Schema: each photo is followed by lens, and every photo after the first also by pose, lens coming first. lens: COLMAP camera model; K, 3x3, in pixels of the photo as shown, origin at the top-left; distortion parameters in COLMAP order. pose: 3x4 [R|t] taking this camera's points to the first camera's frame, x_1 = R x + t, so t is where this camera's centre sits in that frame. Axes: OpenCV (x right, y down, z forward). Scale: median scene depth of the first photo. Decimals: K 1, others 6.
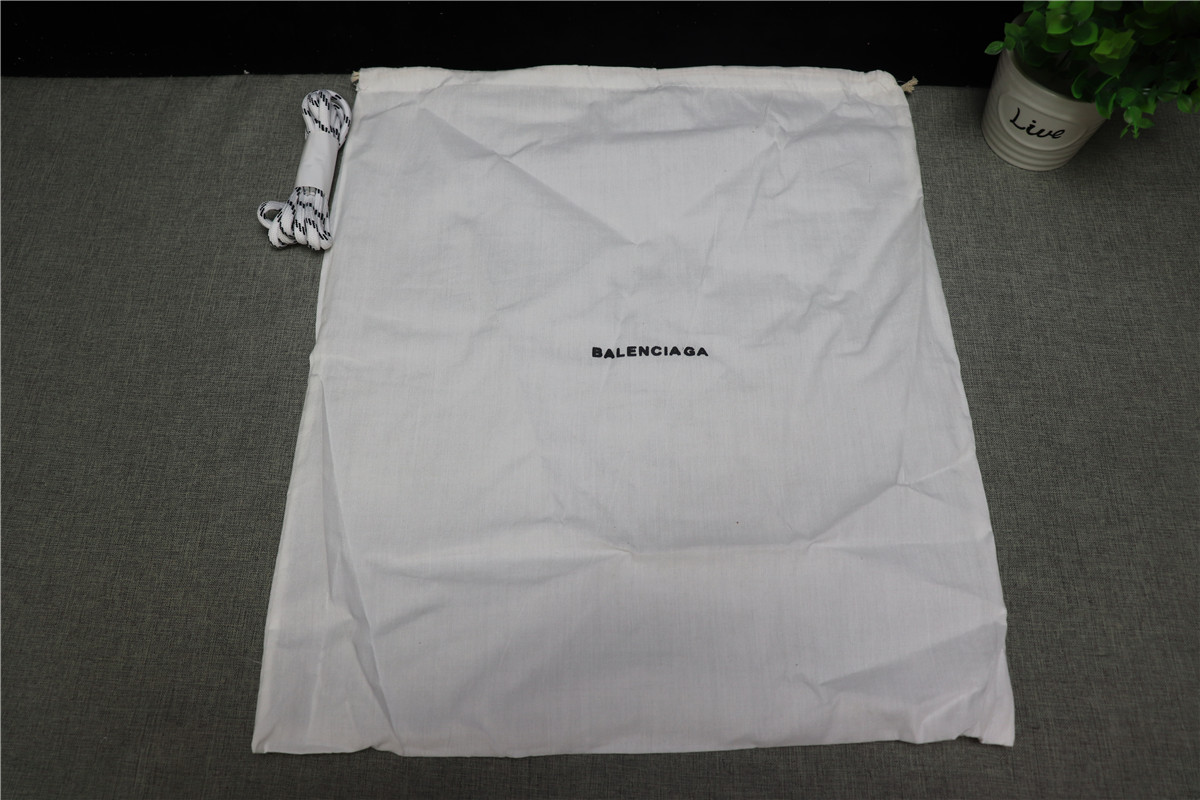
lens RADIAL K [[924.7, 0, 603.7], [0, 924.7, 391.0], [0, 0, 1]] dist [-0.132980, 0.082429]
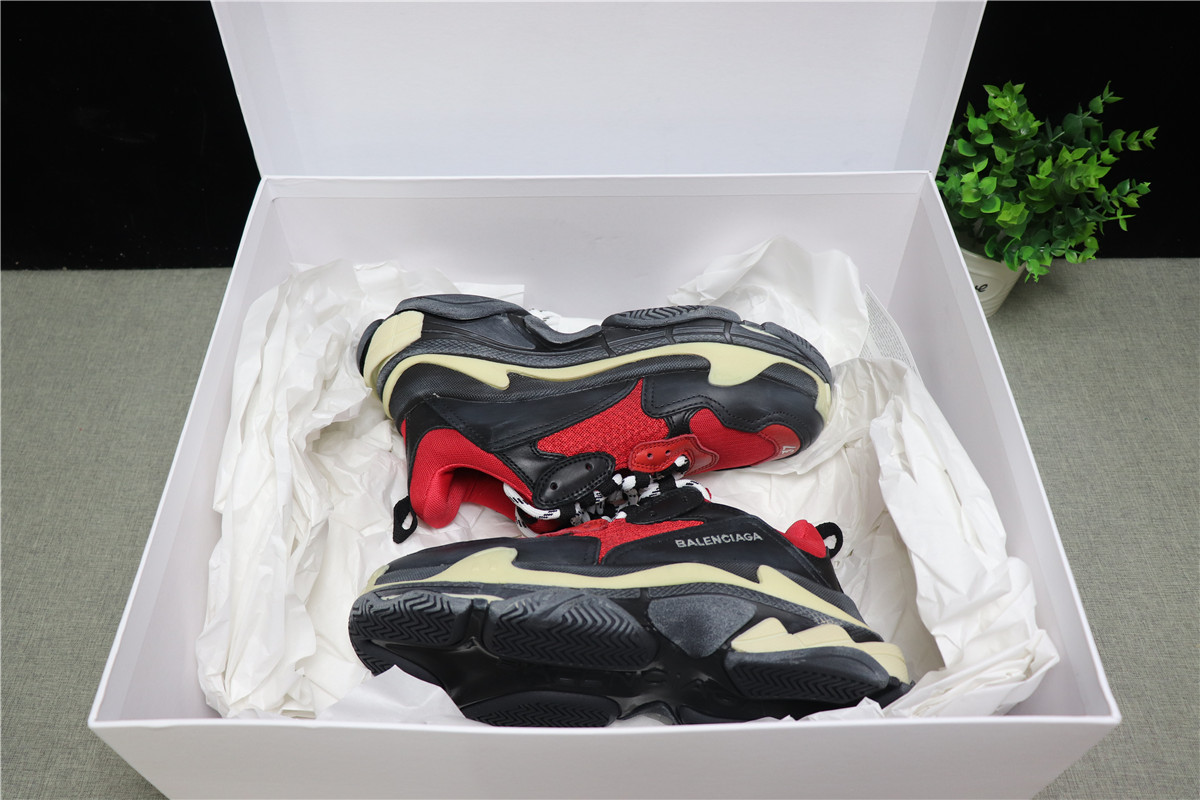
lens RADIAL K [[924.7, 0, 606.1], [0, 924.7, 400.9], [0, 0, 1]] dist [-0.132980, 0.082429]
pose [[0.999231, -0.030689, 0.024399, -0.045887], [0.035218, 0.976066, -0.214603, 0.120983], [-0.017229, 0.215297, 0.976397, -0.187407]]
